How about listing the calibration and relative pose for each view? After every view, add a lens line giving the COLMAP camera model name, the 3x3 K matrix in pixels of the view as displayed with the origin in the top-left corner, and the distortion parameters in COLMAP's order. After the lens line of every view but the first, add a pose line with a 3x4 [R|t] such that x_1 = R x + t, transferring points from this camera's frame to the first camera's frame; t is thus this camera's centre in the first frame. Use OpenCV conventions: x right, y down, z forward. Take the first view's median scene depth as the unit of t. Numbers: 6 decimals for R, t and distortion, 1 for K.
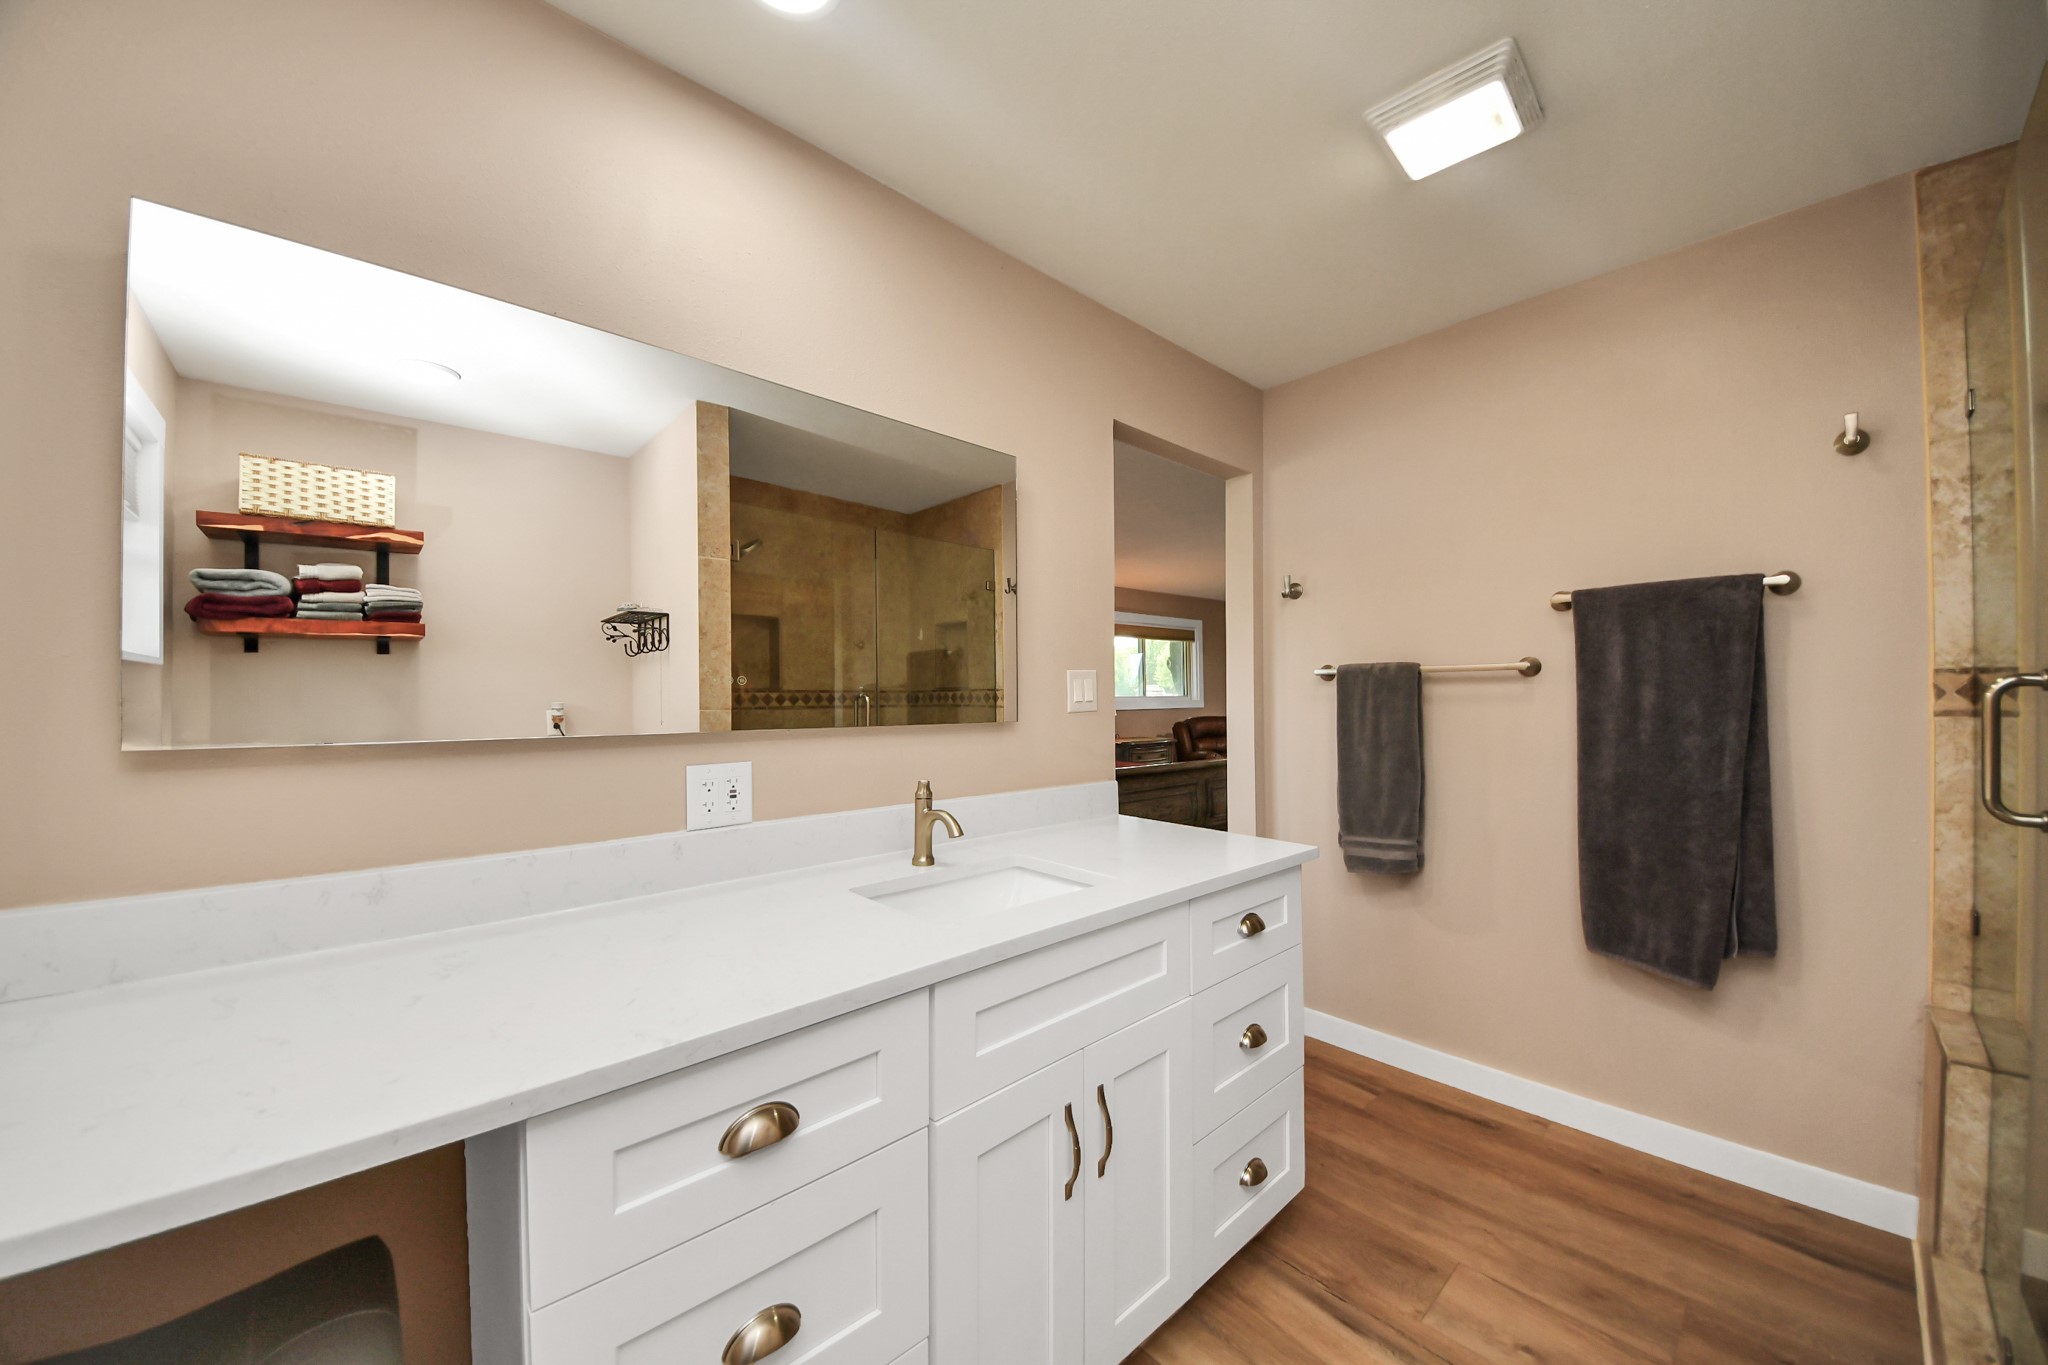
lens RADIAL K [[738.0, 0, 1025.6], [0, 738.0, 691.7], [0, 0, 1]] dist [0.000238, -0.000150]
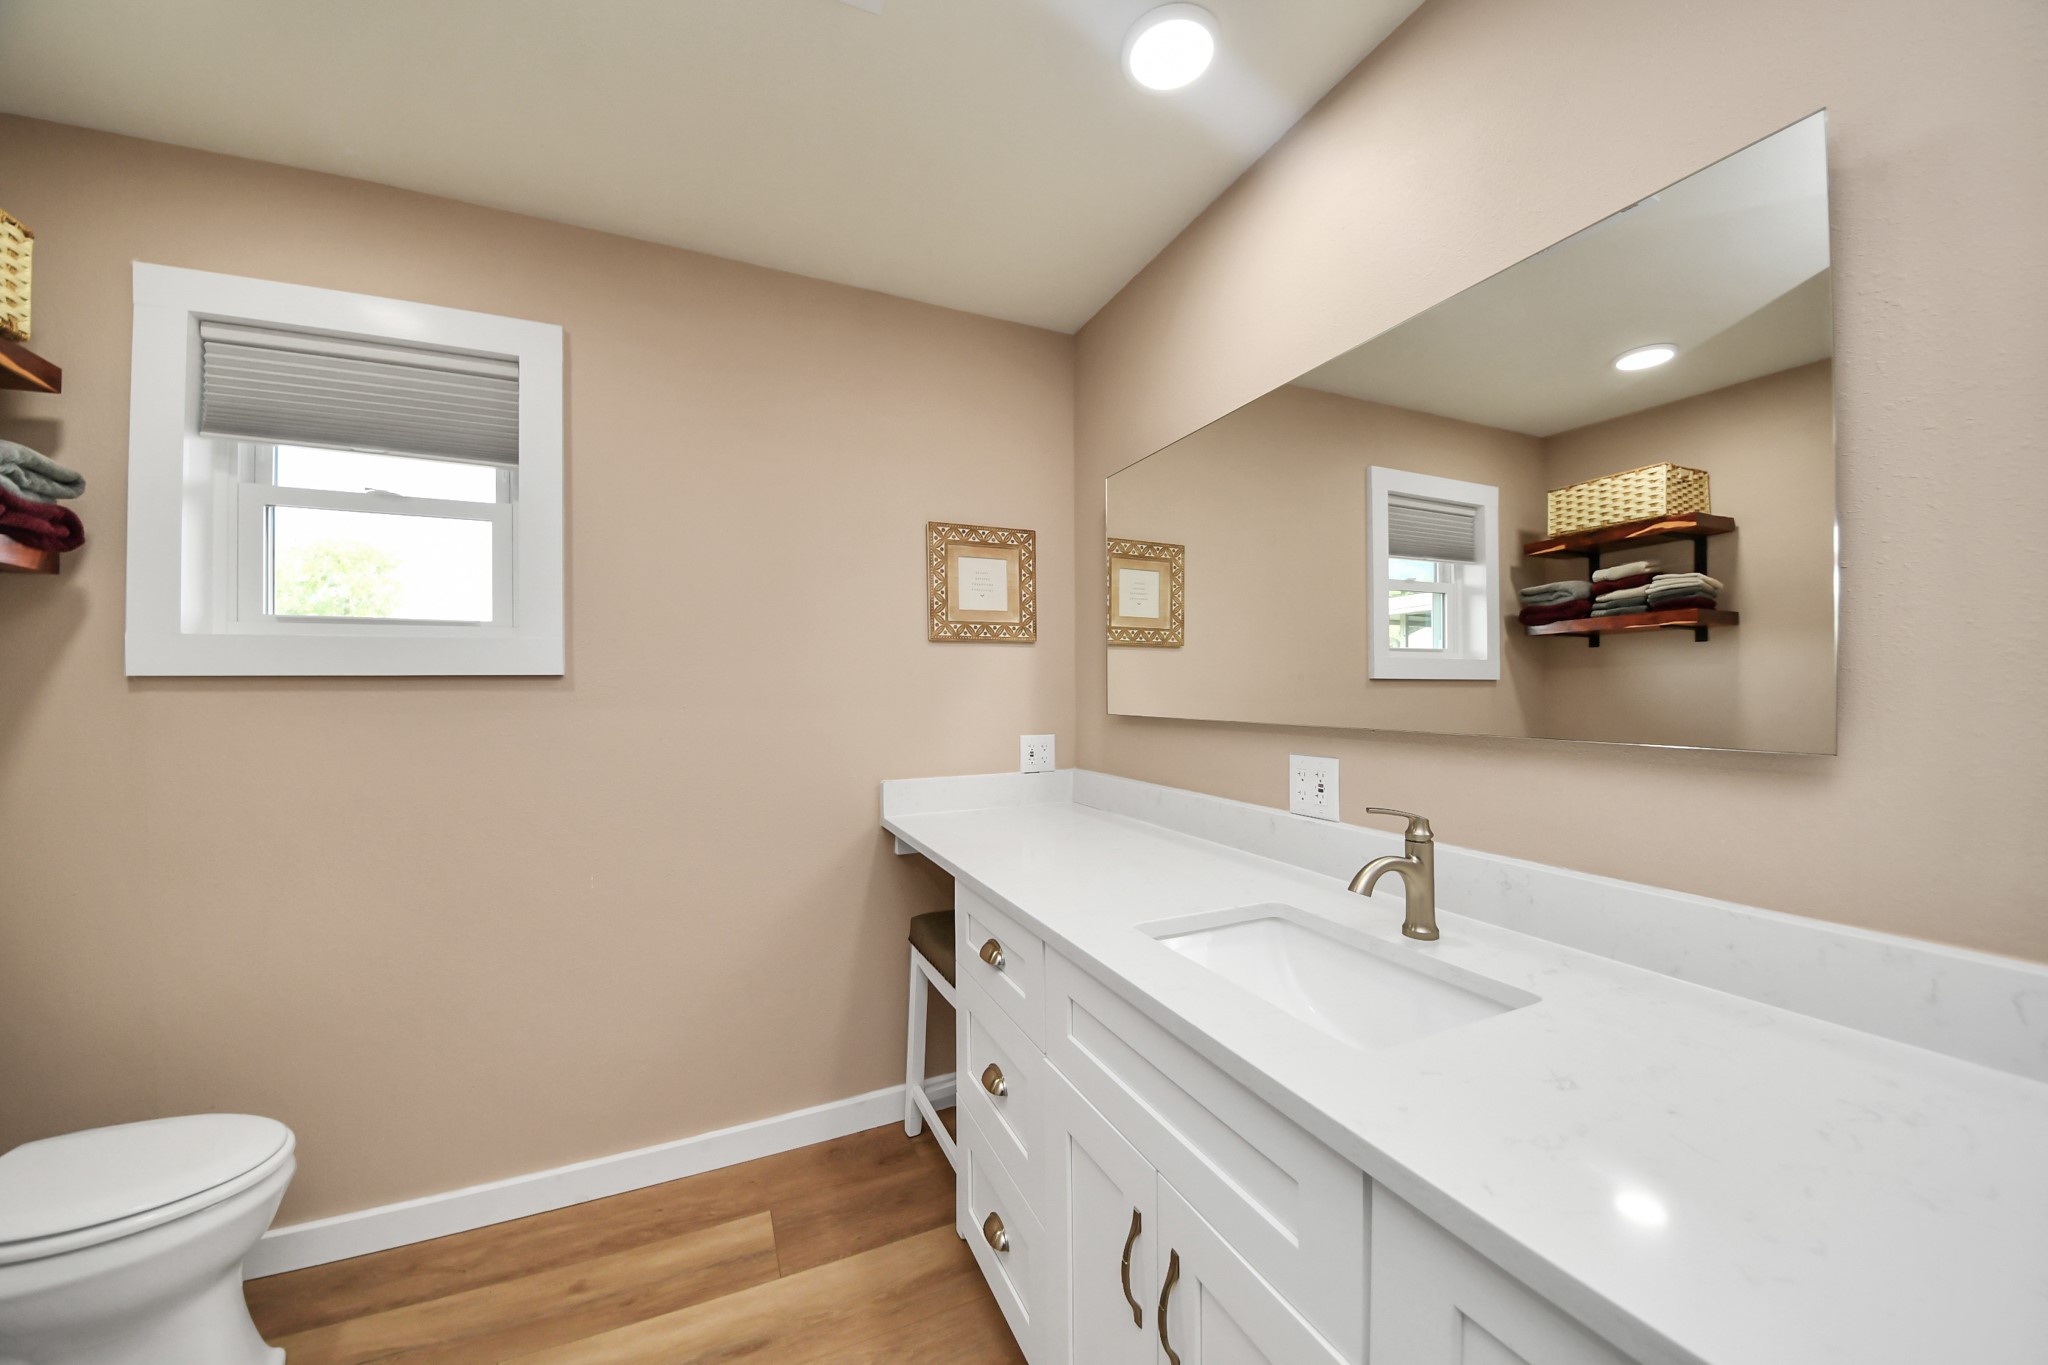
lens RADIAL K [[738.0, 0, 1024.9], [0, 738.0, 683.3], [0, 0, 1]] dist [0.000238, -0.000150]
pose [[-0.314328, 0.001969, -0.949312, 0.386033], [0.011712, 0.999930, -0.001804, -0.004773], [0.949242, -0.011685, -0.314329, 0.520708]]
